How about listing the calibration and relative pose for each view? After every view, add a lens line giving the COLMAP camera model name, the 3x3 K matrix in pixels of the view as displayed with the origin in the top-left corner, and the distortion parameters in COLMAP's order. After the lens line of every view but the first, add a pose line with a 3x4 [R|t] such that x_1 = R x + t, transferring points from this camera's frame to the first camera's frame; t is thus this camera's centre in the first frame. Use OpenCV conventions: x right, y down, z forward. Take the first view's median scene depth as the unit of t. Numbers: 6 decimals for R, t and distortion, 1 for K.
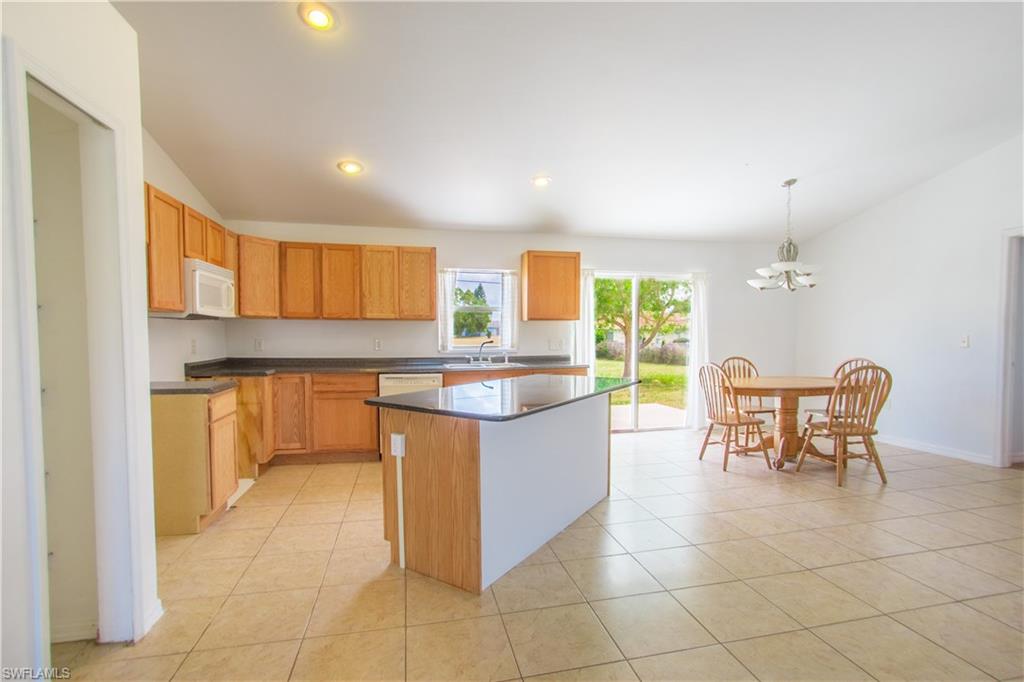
lens RADIAL K [[497.2, 0, 520.0], [0, 497.2, 352.6], [0, 0, 1]] dist [0.005180, 0.006451]
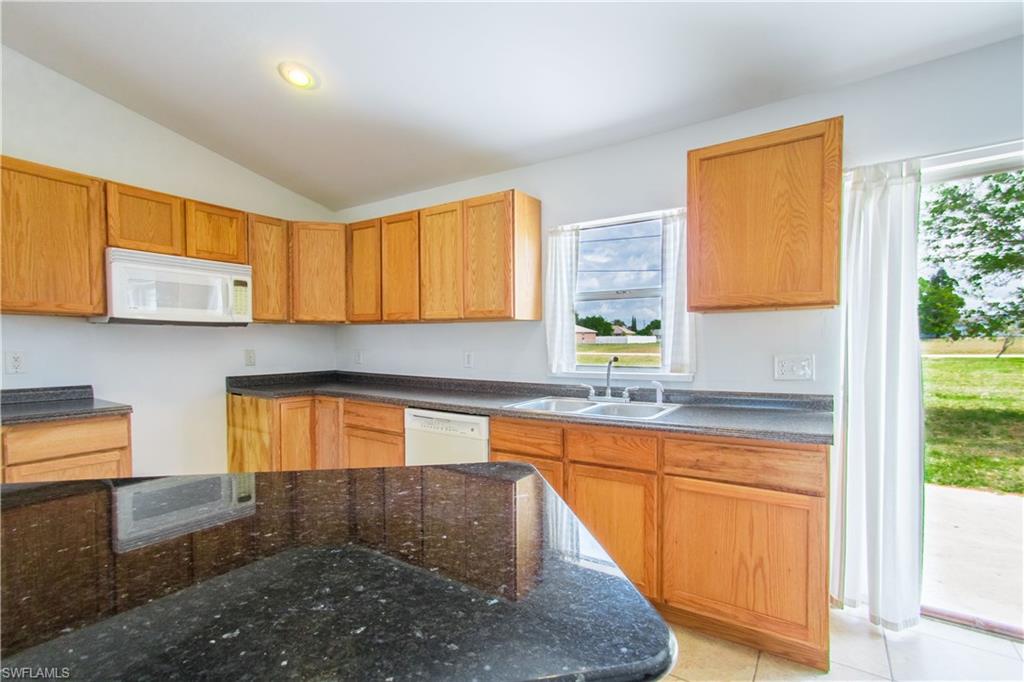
lens RADIAL K [[497.2, 0, 500.2], [0, 497.2, 360.7], [0, 0, 1]] dist [0.005180, 0.006451]
pose [[0.679849, 0.025245, -0.732917, 0.238579], [-0.026501, 0.999600, 0.009849, -0.023005], [0.732873, 0.012727, 0.680246, 0.617565]]
